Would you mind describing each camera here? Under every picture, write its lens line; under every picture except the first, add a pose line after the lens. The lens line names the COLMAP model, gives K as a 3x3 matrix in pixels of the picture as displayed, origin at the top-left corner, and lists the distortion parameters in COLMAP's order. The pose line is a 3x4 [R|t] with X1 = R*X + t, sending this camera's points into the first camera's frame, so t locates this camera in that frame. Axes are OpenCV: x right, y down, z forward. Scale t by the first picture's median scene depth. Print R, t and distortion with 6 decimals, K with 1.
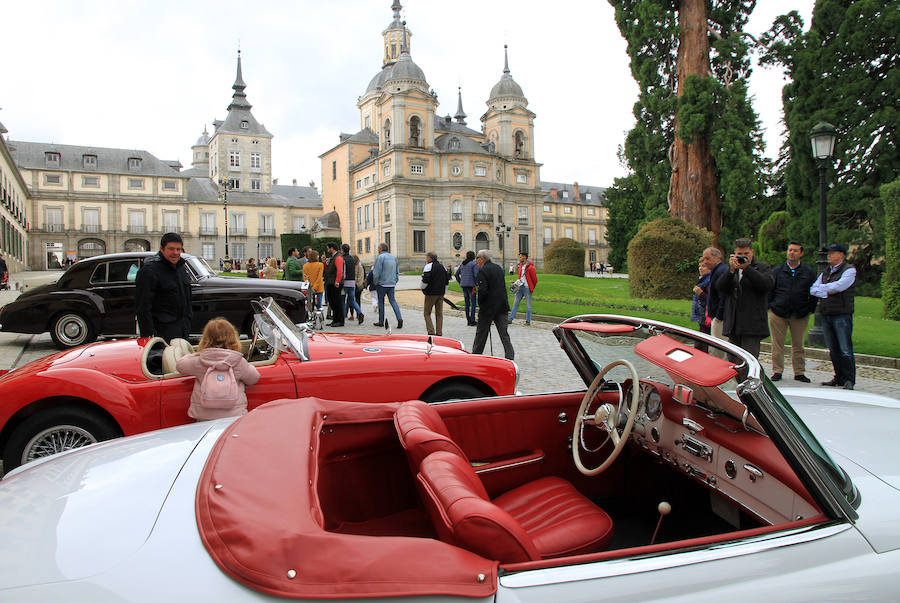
lens RADIAL K [[622.5, 0, 450.0], [0, 622.5, 301.5], [0, 0, 1]] dist [-0.110690, 0.072784]
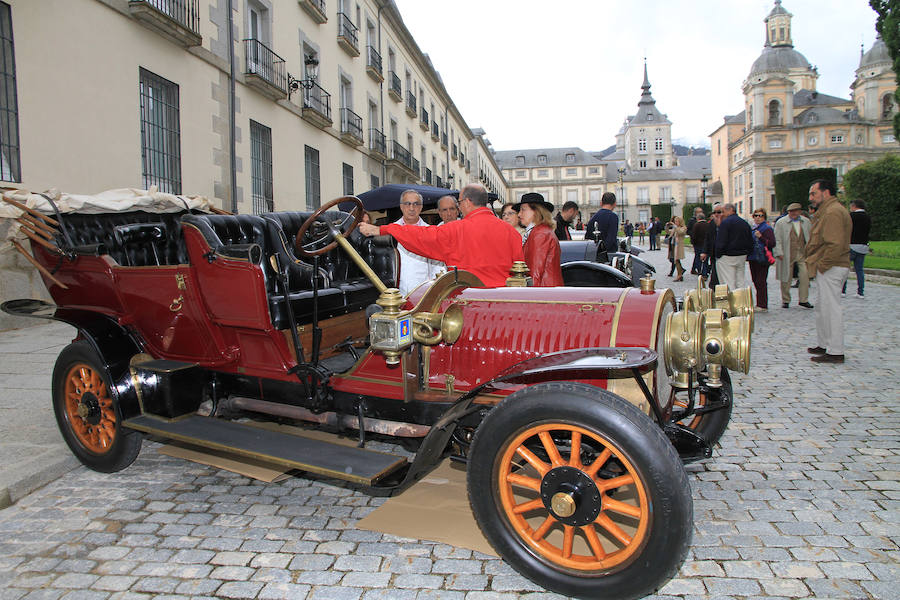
lens RADIAL K [[622.5, 0, 450.0], [0, 622.5, 300.0], [0, 0, 1]] dist [-0.110690, 0.072784]
pose [[0.760732, 0.038849, -0.647902, 0.218254], [-0.000215, 0.998222, 0.059603, 0.021017], [0.649066, -0.045203, 0.759388, -0.304435]]
